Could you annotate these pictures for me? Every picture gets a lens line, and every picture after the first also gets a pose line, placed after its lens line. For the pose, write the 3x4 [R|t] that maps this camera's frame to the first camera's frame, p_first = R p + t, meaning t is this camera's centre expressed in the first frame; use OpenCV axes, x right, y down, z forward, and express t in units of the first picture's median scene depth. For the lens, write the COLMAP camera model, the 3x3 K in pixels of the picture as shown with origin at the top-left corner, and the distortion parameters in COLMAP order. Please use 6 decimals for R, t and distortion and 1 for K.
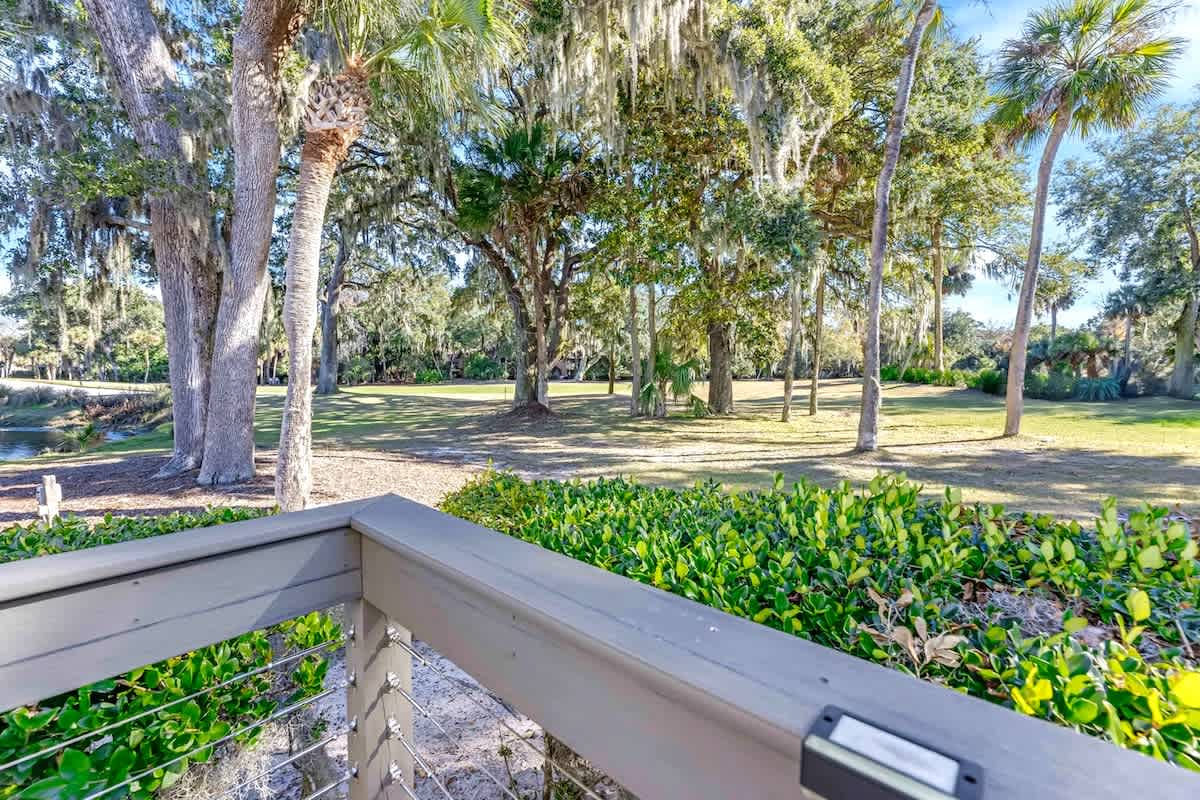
lens RADIAL K [[476.5, 0, 599.6], [0, 476.5, 386.0], [0, 0, 1]] dist [-0.001908, -0.000354]
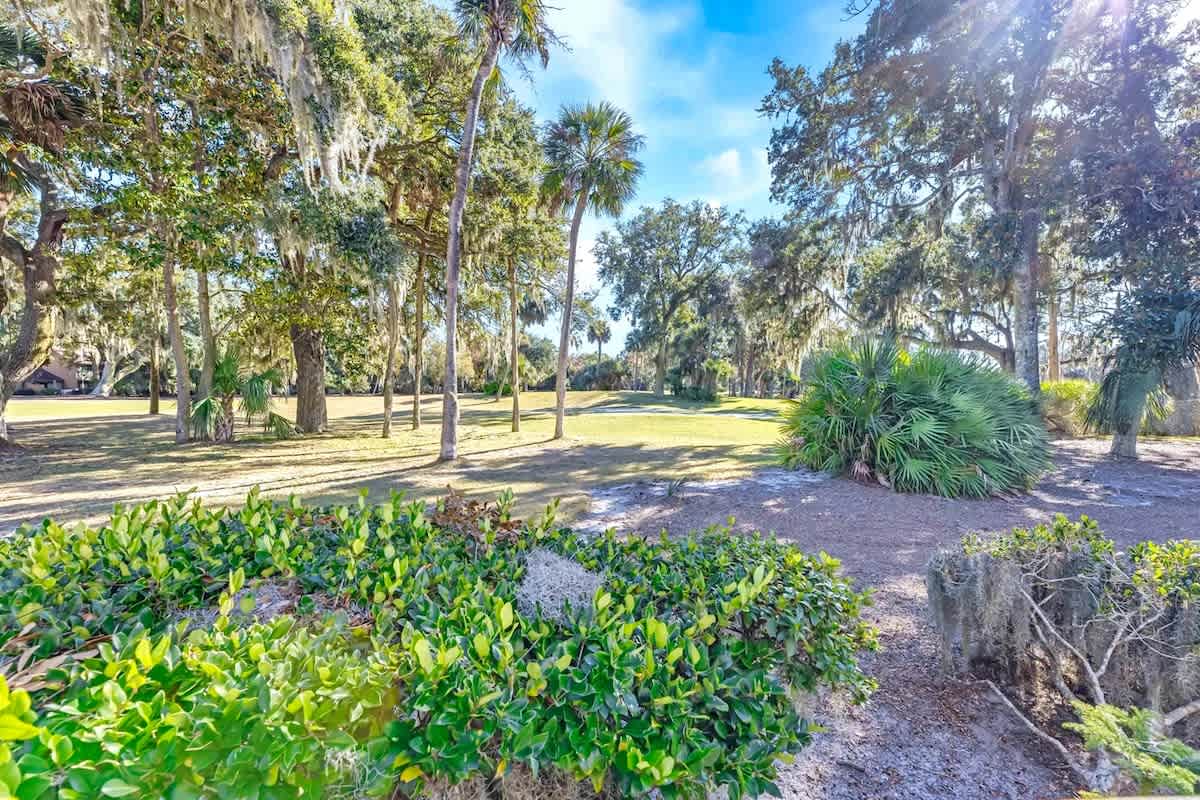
lens RADIAL K [[480.0, 0, 600.0], [0, 480.0, 426.0], [0, 0, 1]] dist [-0.001360, -0.000040]
pose [[0.735957, -0.045067, 0.675526, 0.045137], [0.010107, 0.998402, 0.055596, 0.000346], [-0.676952, -0.034088, 0.735237, -0.023658]]
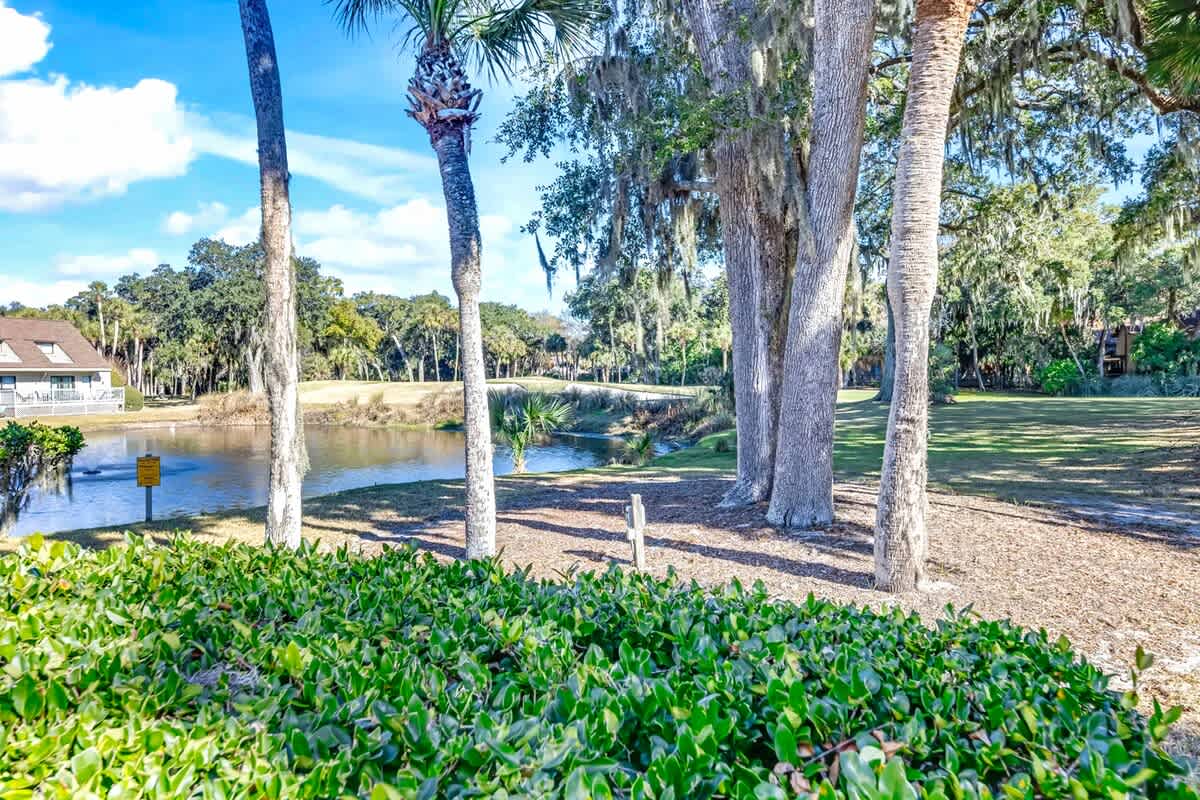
lens RADIAL K [[714.4, 0, 600.0], [0, 714.4, 400.0], [0, 0, 1]] dist [-0.026133, 0.001346]
pose [[0.683570, 0.009433, -0.729824, -0.206063], [0.003067, 0.999871, 0.015796, -0.002164], [0.729879, -0.013036, 0.683452, 0.056232]]
